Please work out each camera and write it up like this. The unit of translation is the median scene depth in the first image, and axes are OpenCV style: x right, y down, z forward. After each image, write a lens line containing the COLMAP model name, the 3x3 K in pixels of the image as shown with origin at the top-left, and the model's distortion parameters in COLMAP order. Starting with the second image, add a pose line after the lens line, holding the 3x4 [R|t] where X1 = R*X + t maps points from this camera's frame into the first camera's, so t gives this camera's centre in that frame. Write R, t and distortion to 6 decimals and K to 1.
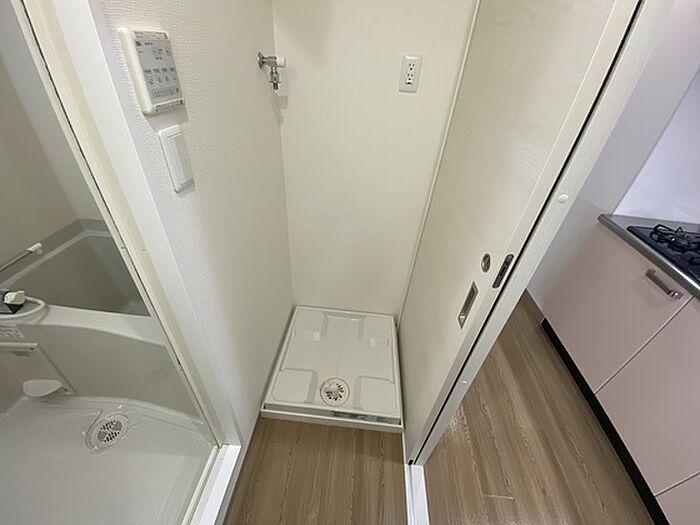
lens RADIAL K [[295.1, 0, 350.4], [0, 295.1, 254.0], [0, 0, 1]] dist [-0.019828, -0.000262]
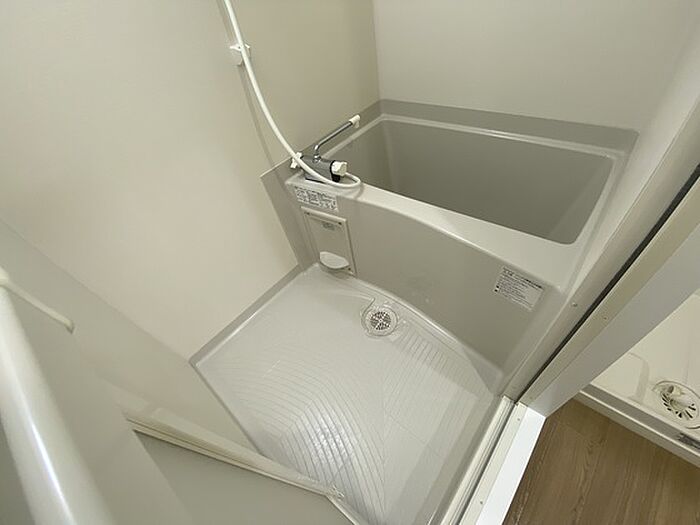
lens RADIAL K [[288.0, 0, 350.0], [0, 288.0, 262.5], [0, 0, 1]] dist [-0.000551, -0.000126]
pose [[0.786736, 0.303612, -0.537463, -0.448873], [-0.157094, 0.940491, 0.301329, 0.134121], [0.596966, -0.152634, 0.787613, 0.171813]]
